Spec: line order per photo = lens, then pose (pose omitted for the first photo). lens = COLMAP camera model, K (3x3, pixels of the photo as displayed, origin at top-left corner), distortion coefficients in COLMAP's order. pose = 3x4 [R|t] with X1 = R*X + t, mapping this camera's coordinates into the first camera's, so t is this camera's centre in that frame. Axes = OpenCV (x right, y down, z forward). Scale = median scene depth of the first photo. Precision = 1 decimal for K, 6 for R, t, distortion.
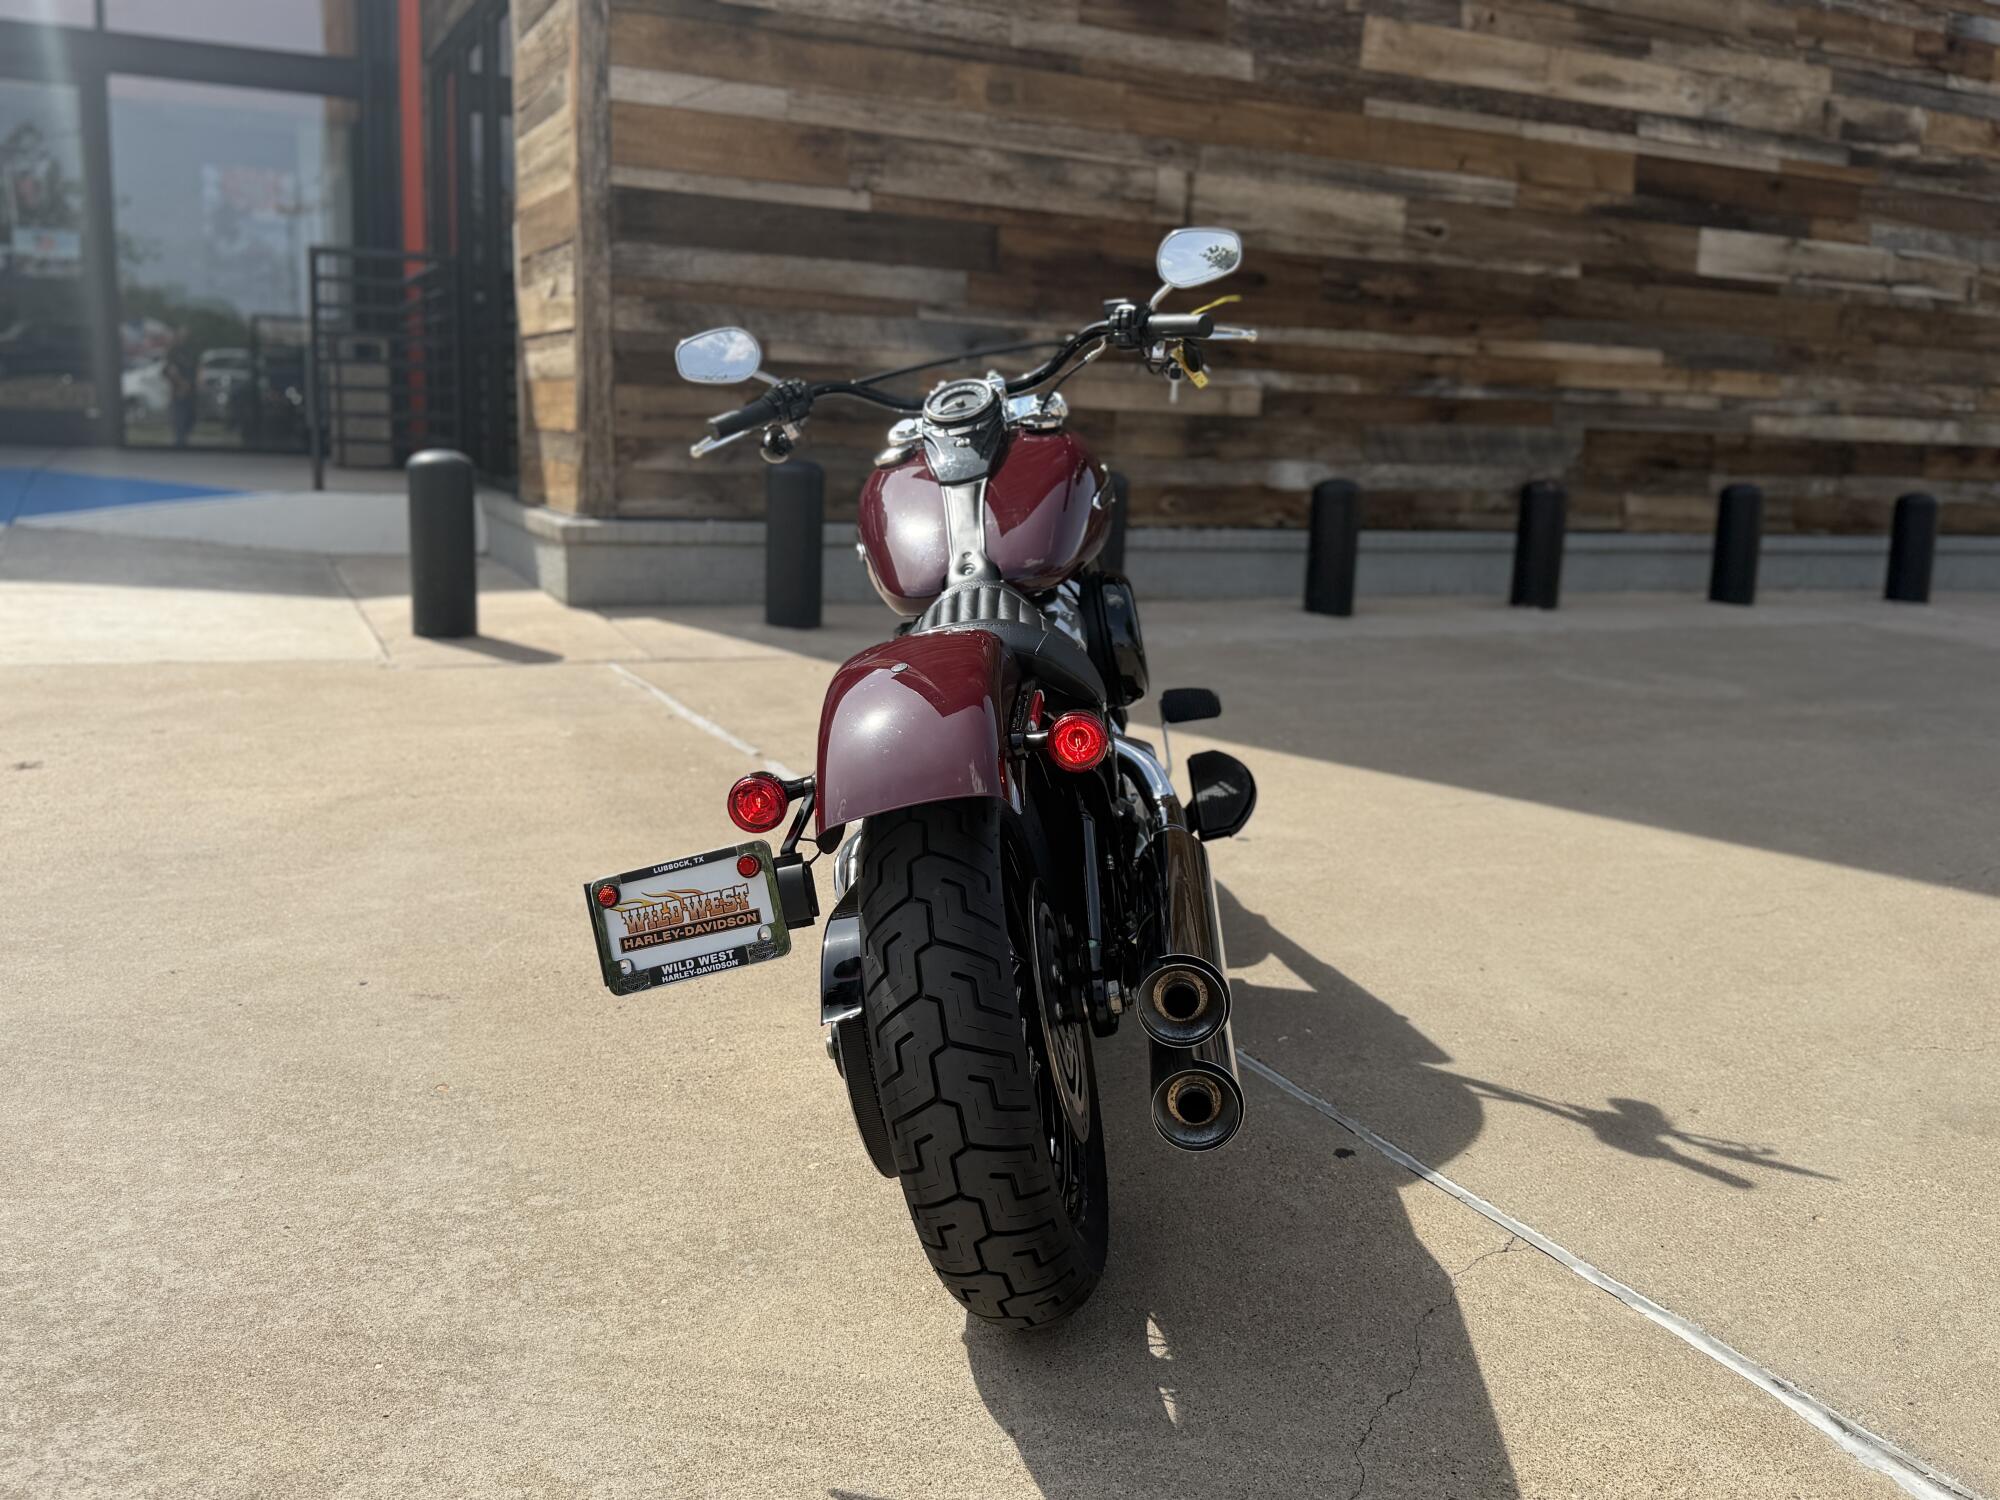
lens RADIAL K [[1671.3, 0, 973.9], [0, 1671.3, 840.1], [0, 0, 1]] dist [0.142247, -0.251208]
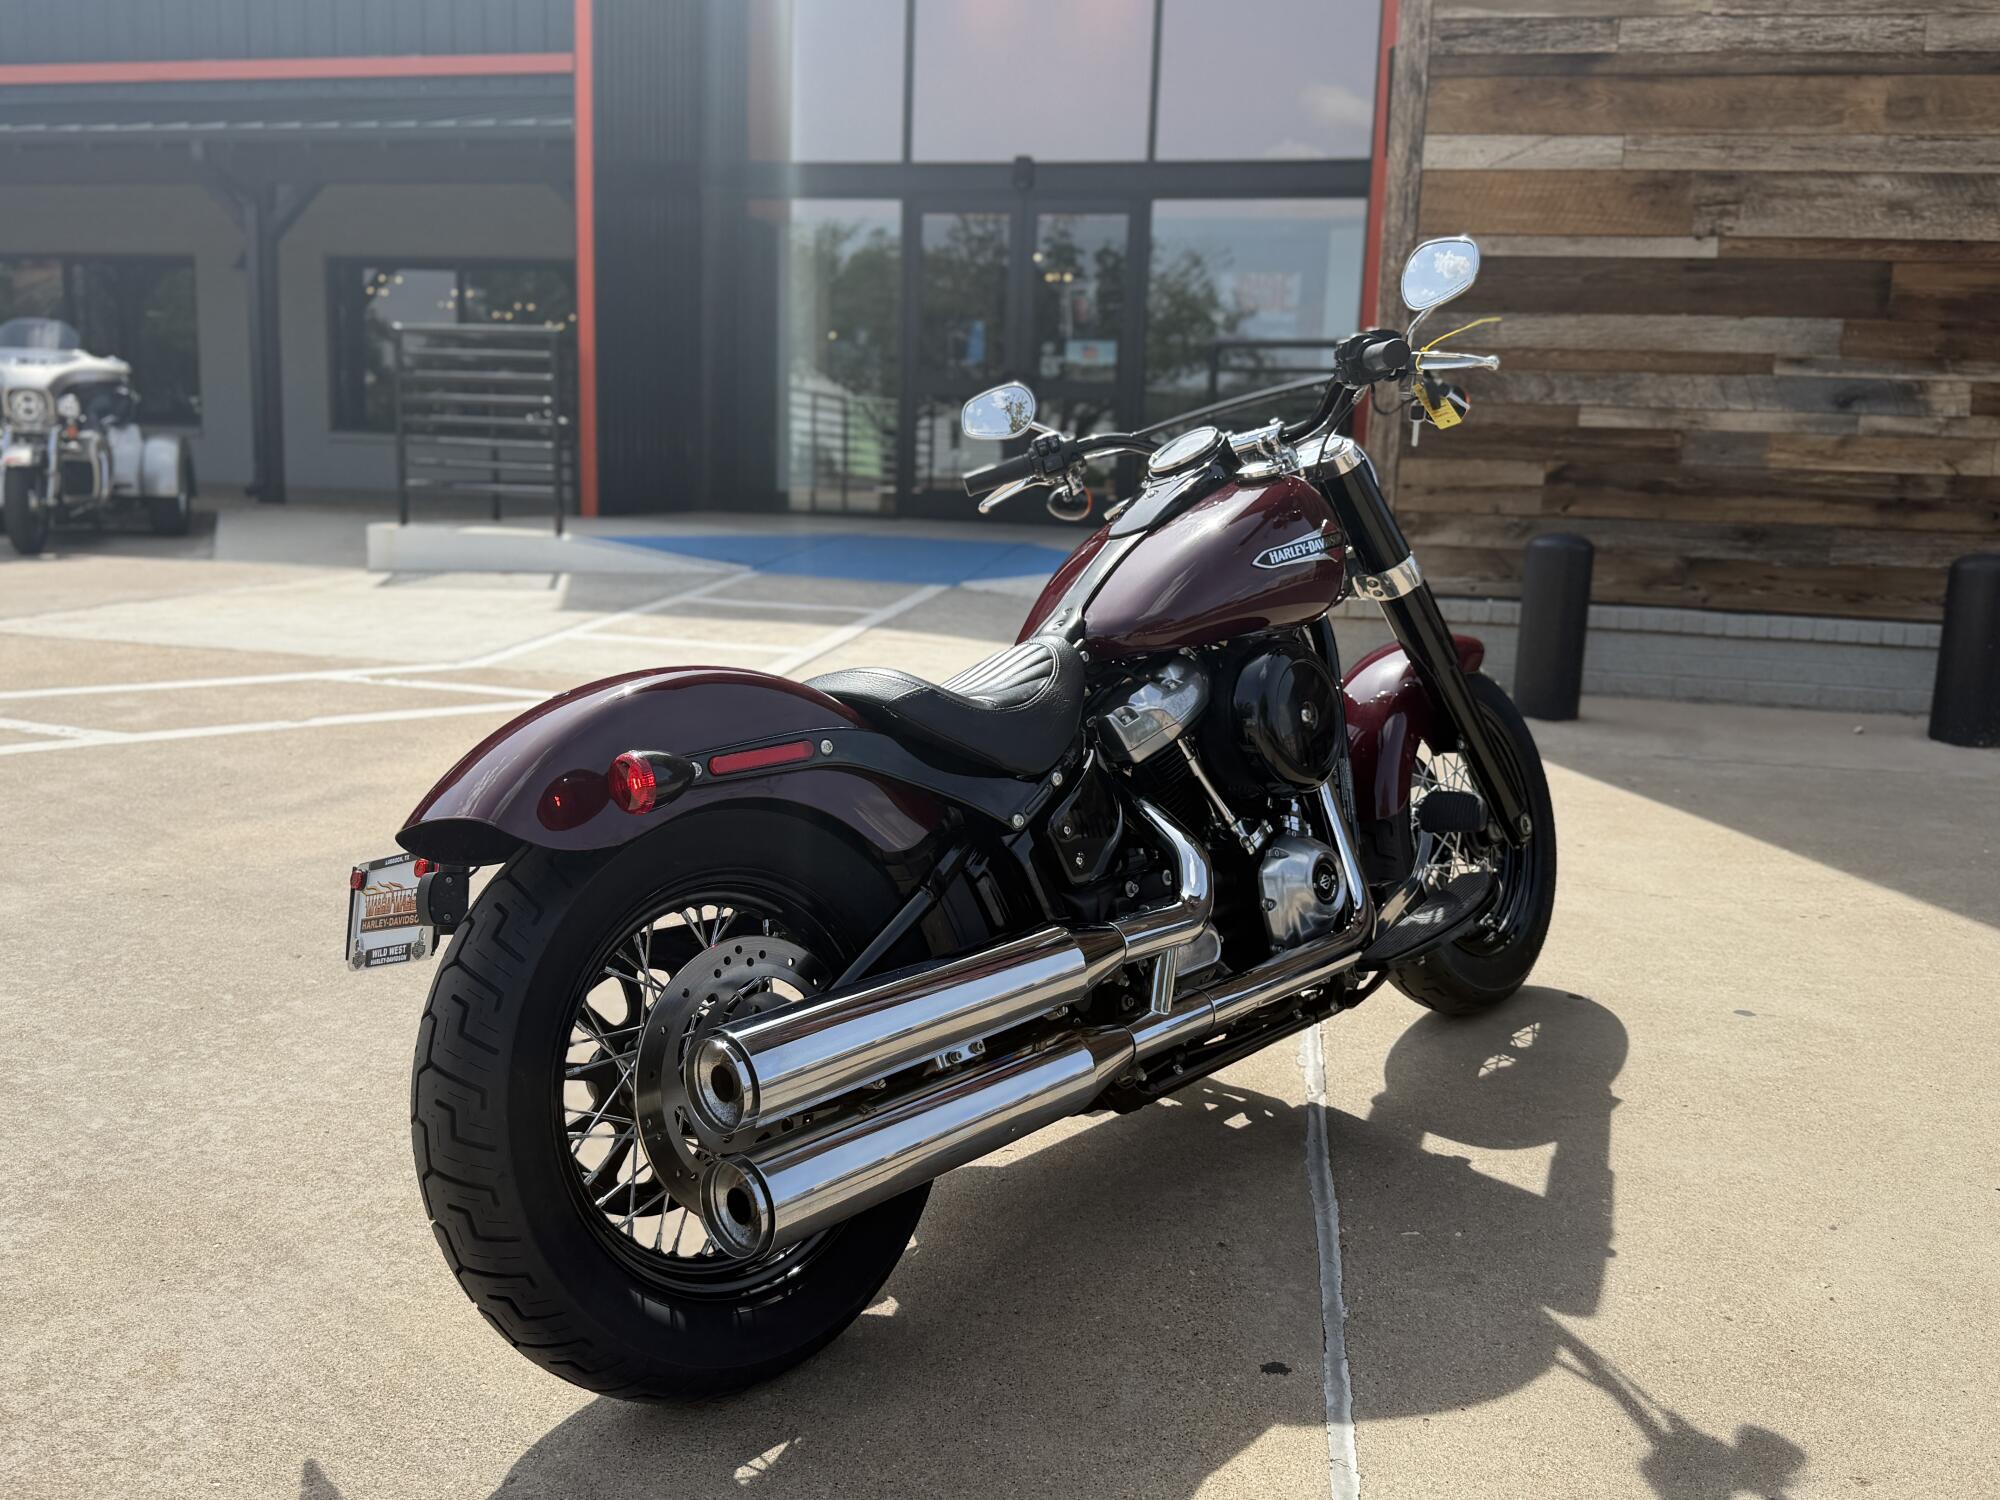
lens RADIAL K [[1709.5, 0, 998.9], [0, 1709.5, 850.0], [0, 0, 1]] dist [0.002038, -0.010028]
pose [[0.787707, 0.125677, -0.603094, 0.205698], [-0.153177, 0.988181, 0.005858, -0.014877], [0.596702, 0.087766, 0.797649, 0.092339]]
